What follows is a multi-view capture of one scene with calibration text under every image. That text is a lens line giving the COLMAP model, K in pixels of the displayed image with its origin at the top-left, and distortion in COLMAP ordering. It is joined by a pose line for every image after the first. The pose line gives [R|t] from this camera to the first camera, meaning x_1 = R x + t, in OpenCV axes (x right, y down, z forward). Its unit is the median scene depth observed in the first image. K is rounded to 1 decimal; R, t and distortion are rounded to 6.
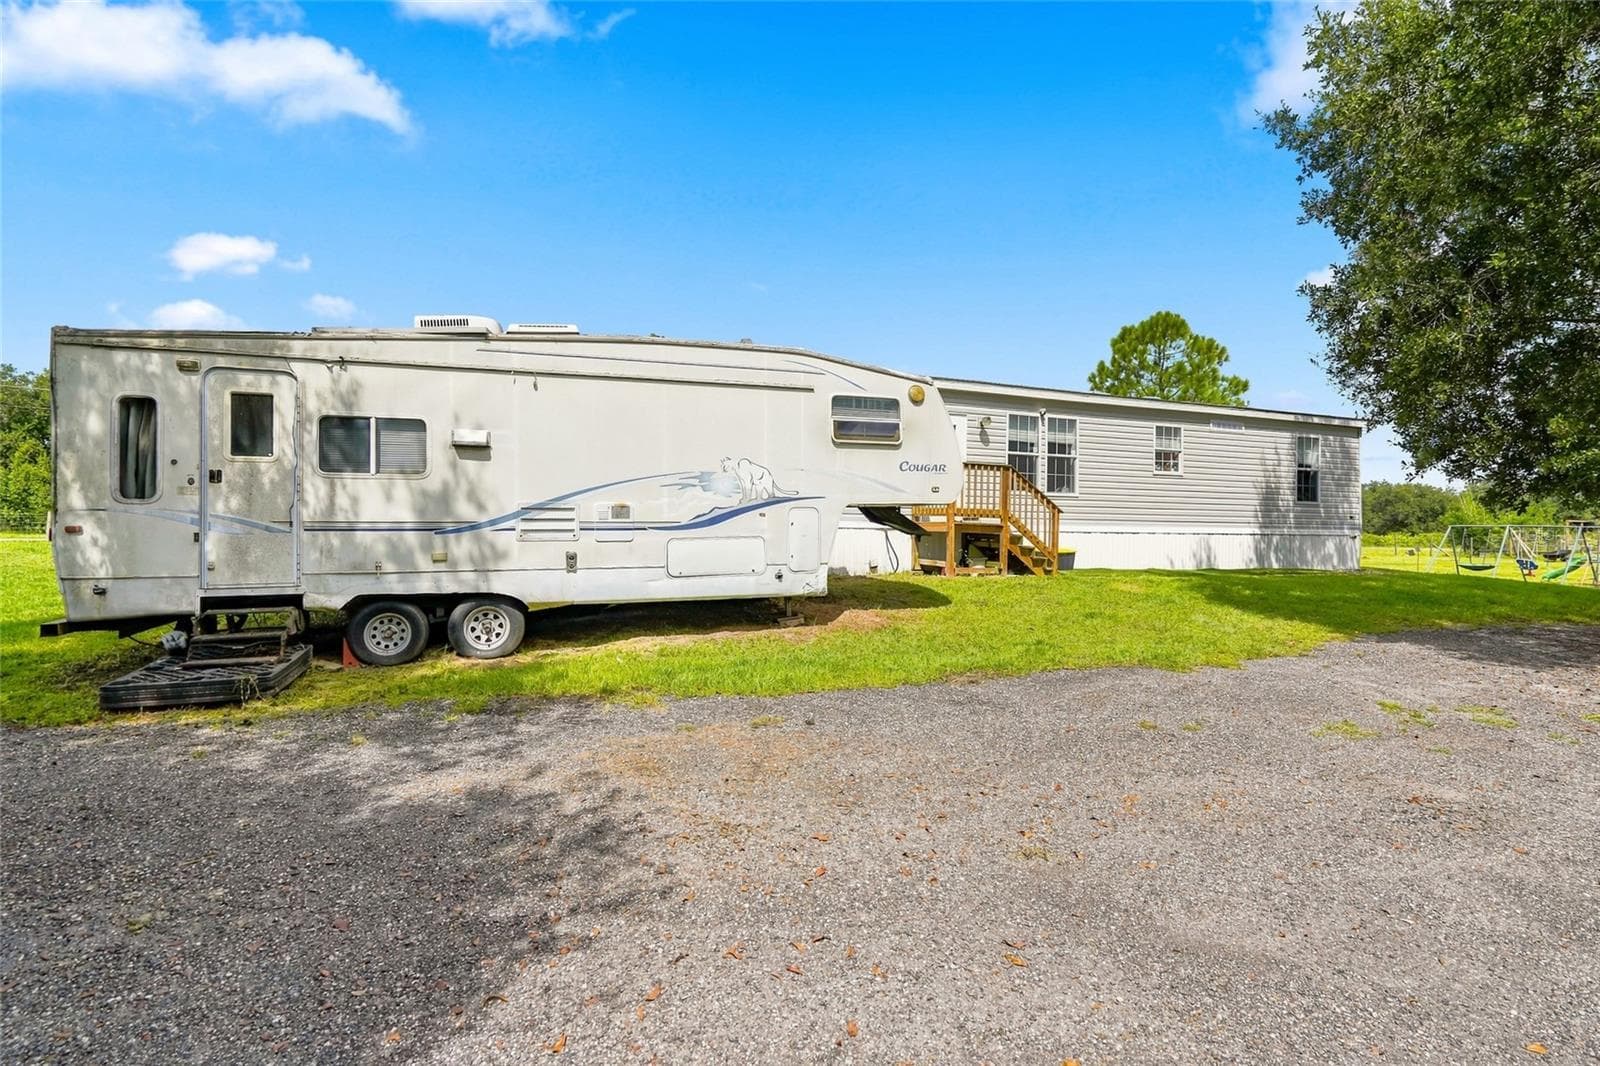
lens RADIAL K [[729.4, 0, 800.0], [0, 729.4, 533.0], [0, 0, 1]] dist [-0.001533, 0.000128]
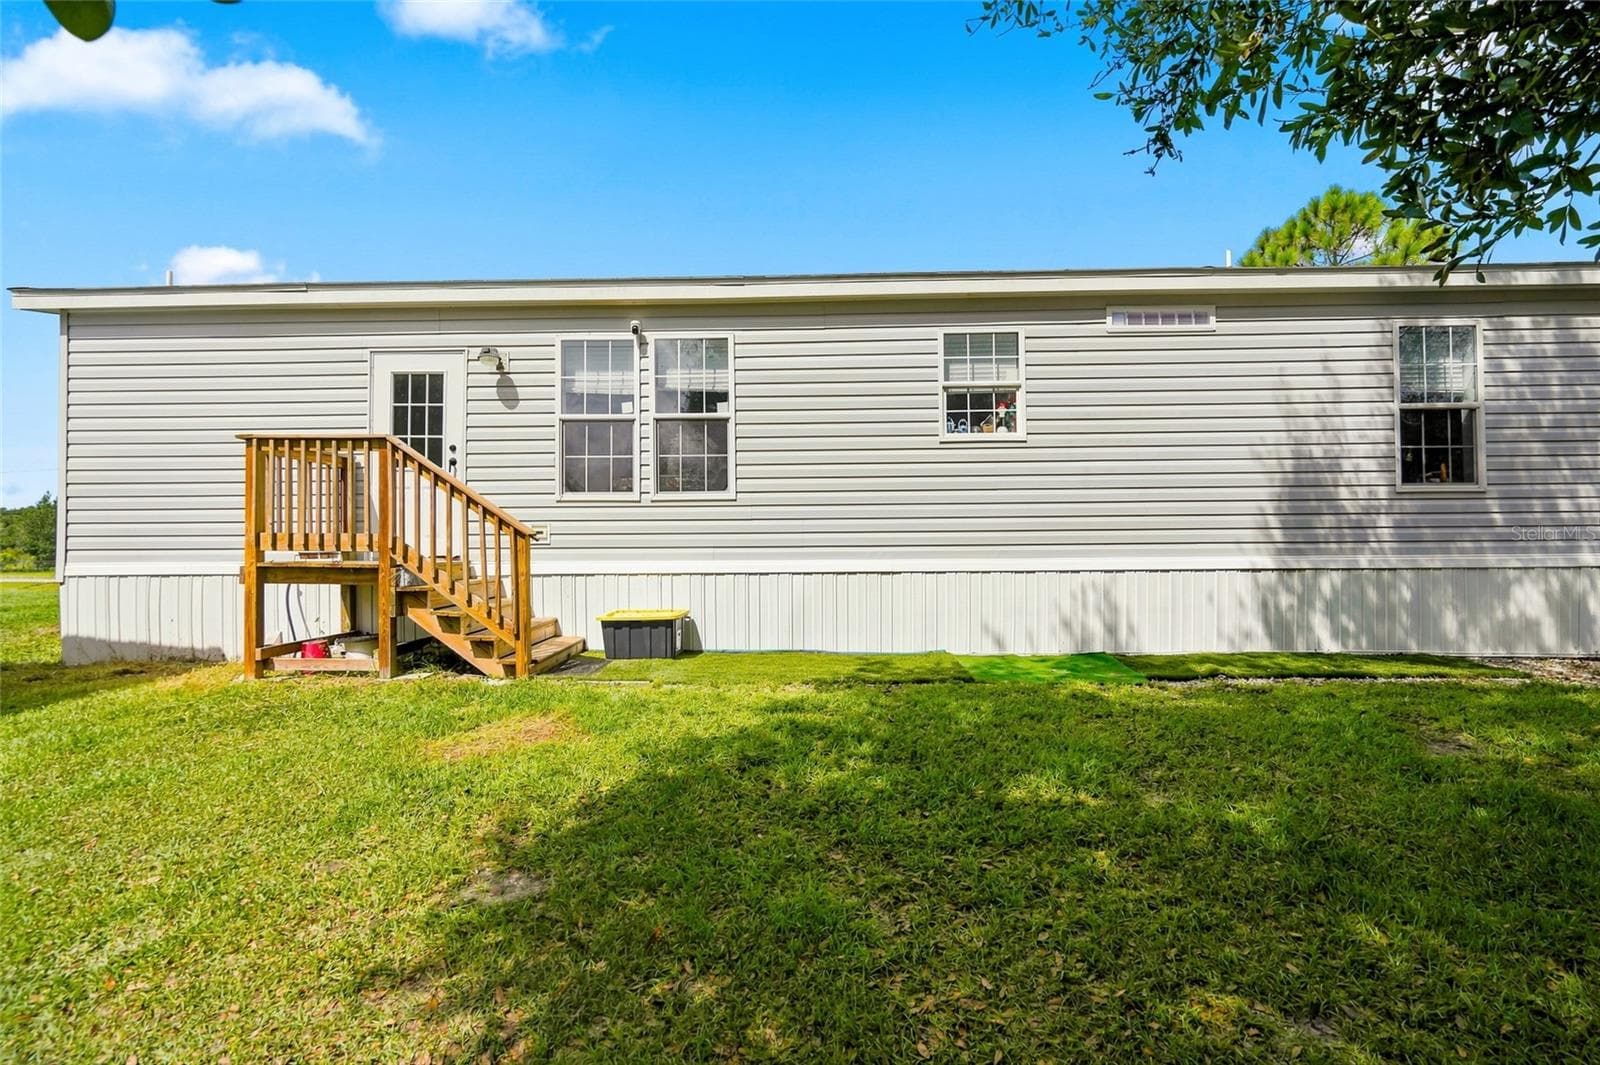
lens RADIAL K [[794.2, 0, 804.4], [0, 794.2, 555.2], [0, 0, 1]] dist [-0.003521, 0.000755]
pose [[0.928902, -0.023883, -0.369554, 0.615848], [0.017412, 0.999631, -0.020835, -0.002297], [0.369916, 0.012919, 0.928975, 0.541816]]
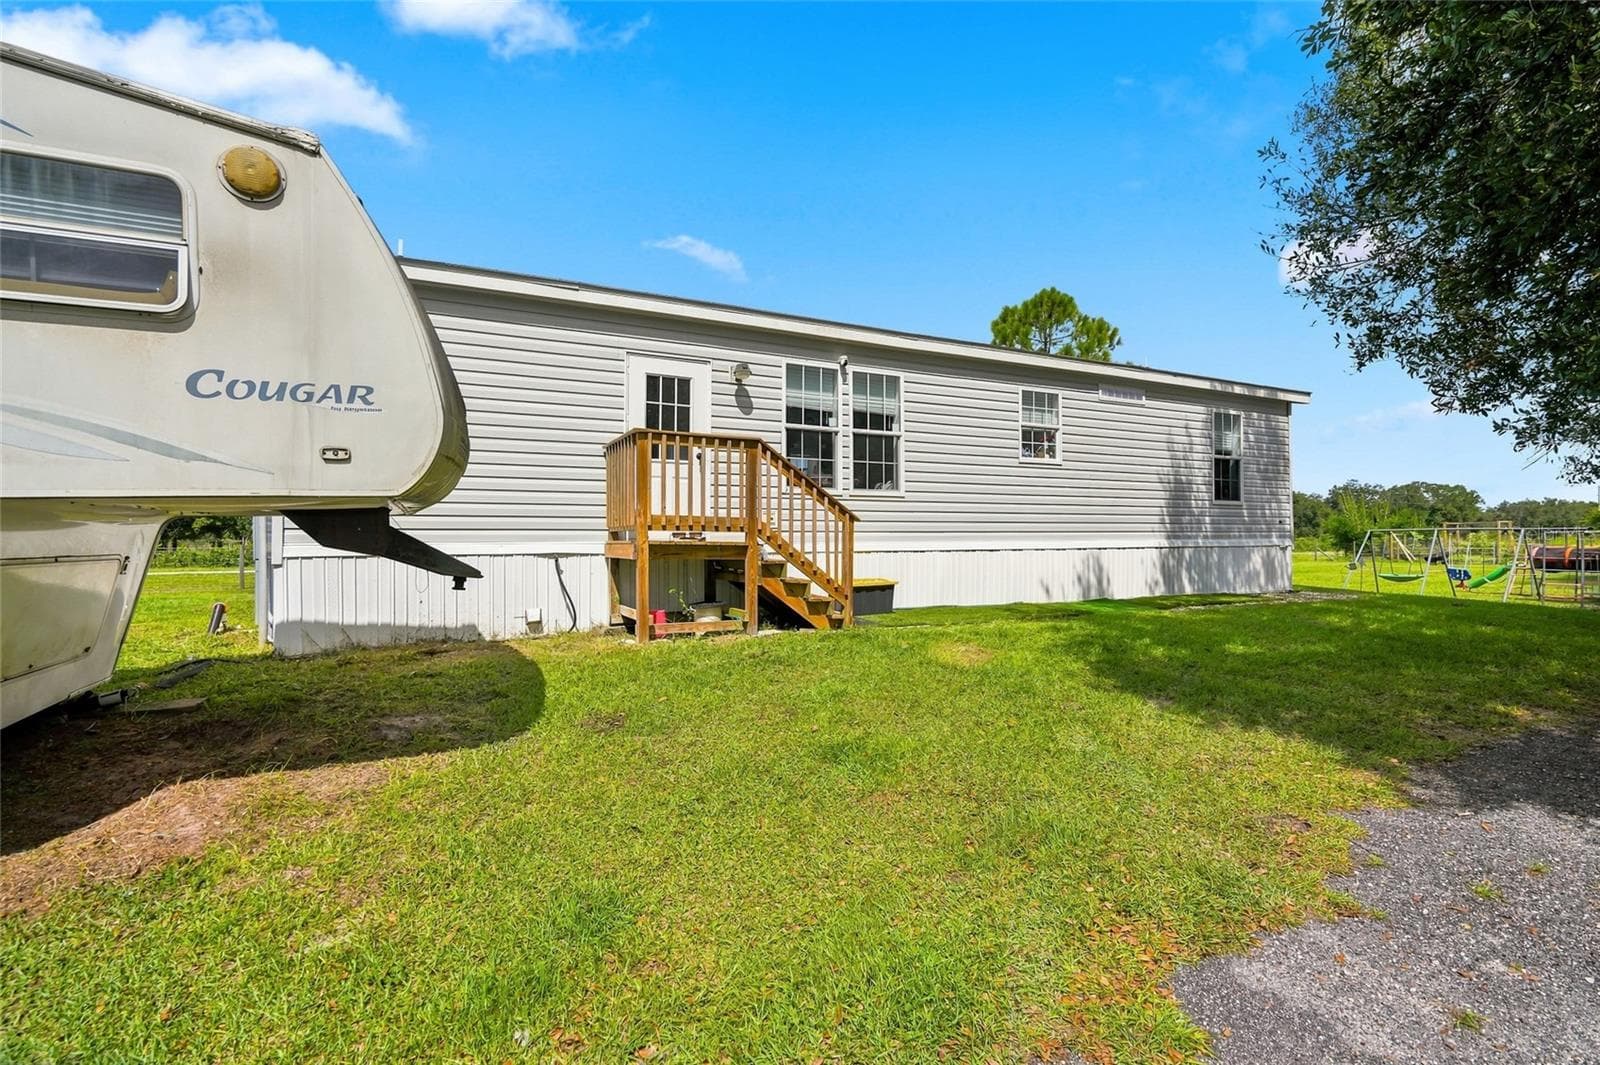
lens RADIAL K [[690.1, 0, 799.4], [0, 690.1, 555.7], [0, 0, 1]] dist [-0.000285, -0.000073]
pose [[0.995416, -0.022394, 0.092986, 0.231920], [0.021353, 0.999698, 0.012174, -0.006641], [-0.093230, -0.010133, 0.995593, 0.401338]]
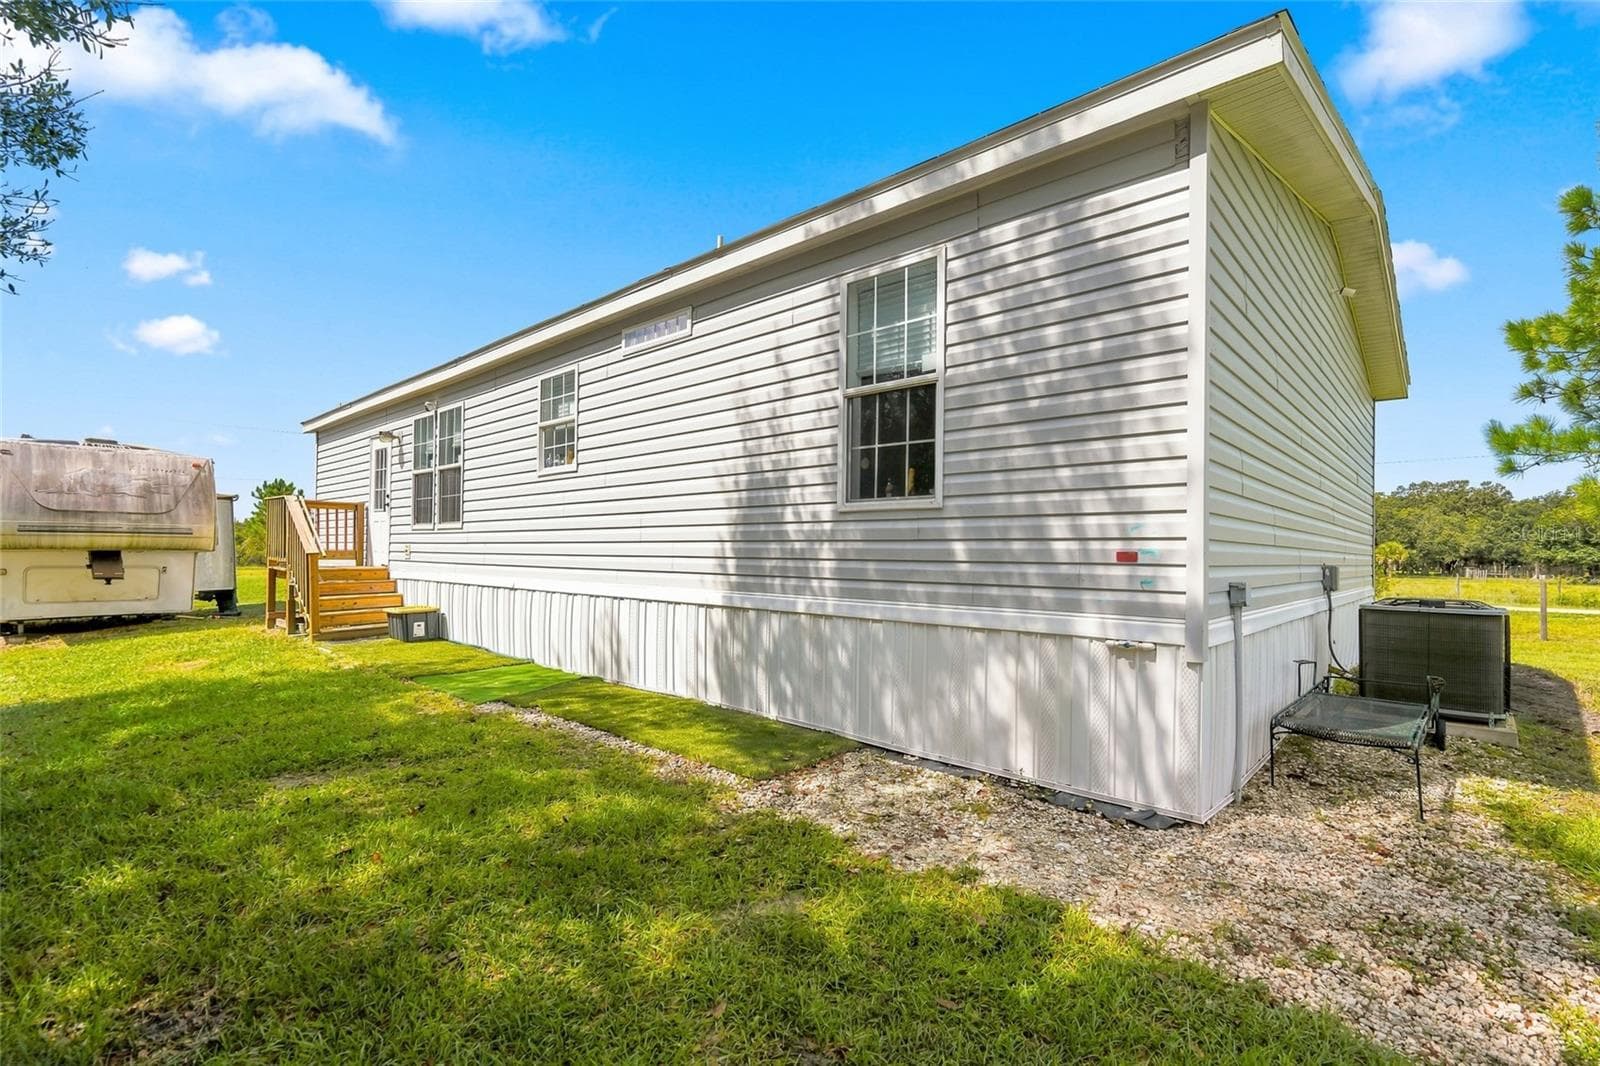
lens RADIAL K [[729.4, 0, 800.0], [0, 729.4, 533.0], [0, 0, 1]] dist [-0.001533, 0.000128]
pose [[0.456660, -0.033347, -0.889016, 1.071572], [-0.008517, 0.999088, -0.041851, -0.022203], [0.889600, 0.026684, 0.455960, 0.977908]]
